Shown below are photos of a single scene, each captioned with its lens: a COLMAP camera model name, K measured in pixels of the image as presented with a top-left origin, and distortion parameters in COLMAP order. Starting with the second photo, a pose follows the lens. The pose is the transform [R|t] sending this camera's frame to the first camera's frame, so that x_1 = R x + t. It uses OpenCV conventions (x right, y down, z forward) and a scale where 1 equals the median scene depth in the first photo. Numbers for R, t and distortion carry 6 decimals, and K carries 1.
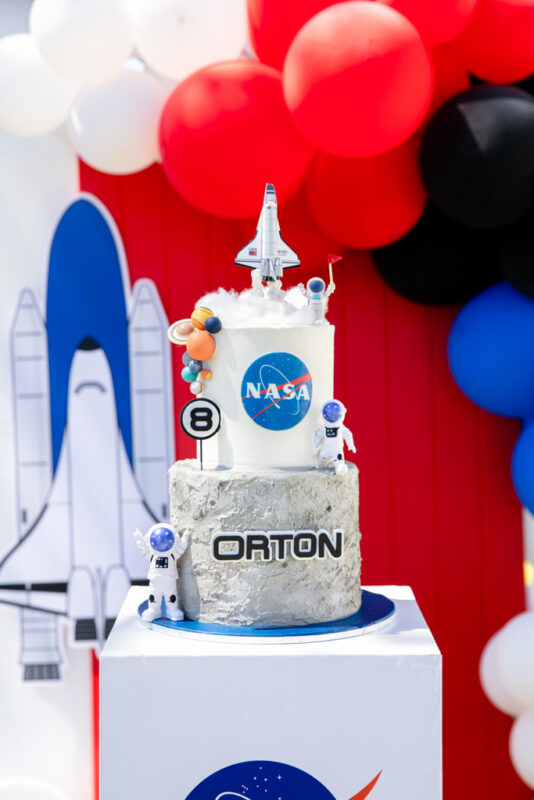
lens RADIAL K [[1544.0, 0, 267.0], [0, 1544.0, 400.0], [0, 0, 1]] dist [0.035046, 0.103535]
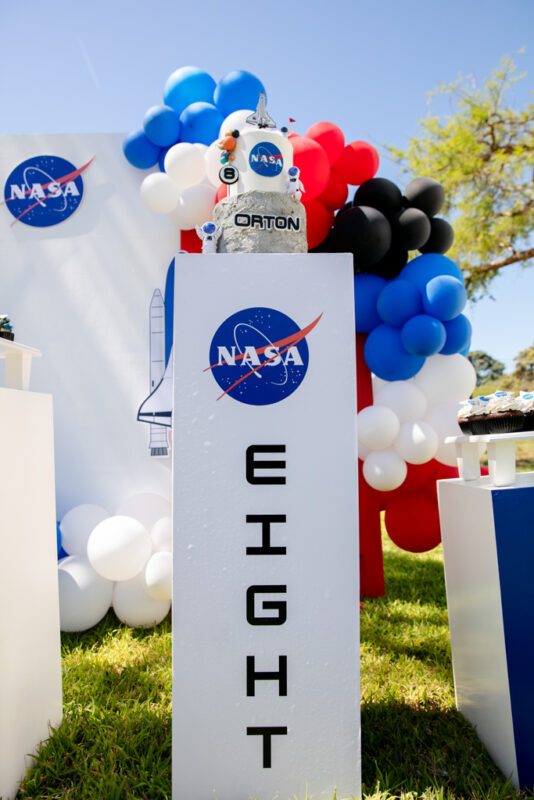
lens RADIAL K [[556.0, 0, 267.0], [0, 556.0, 400.0], [0, 0, 1]] dist [-0.002085, -0.000435]
pose [[0.999773, -0.000930, 0.021274, -0.008591], [0.004561, 0.985215, -0.171260, 0.432566], [-0.020800, 0.171318, 0.984996, 0.328127]]
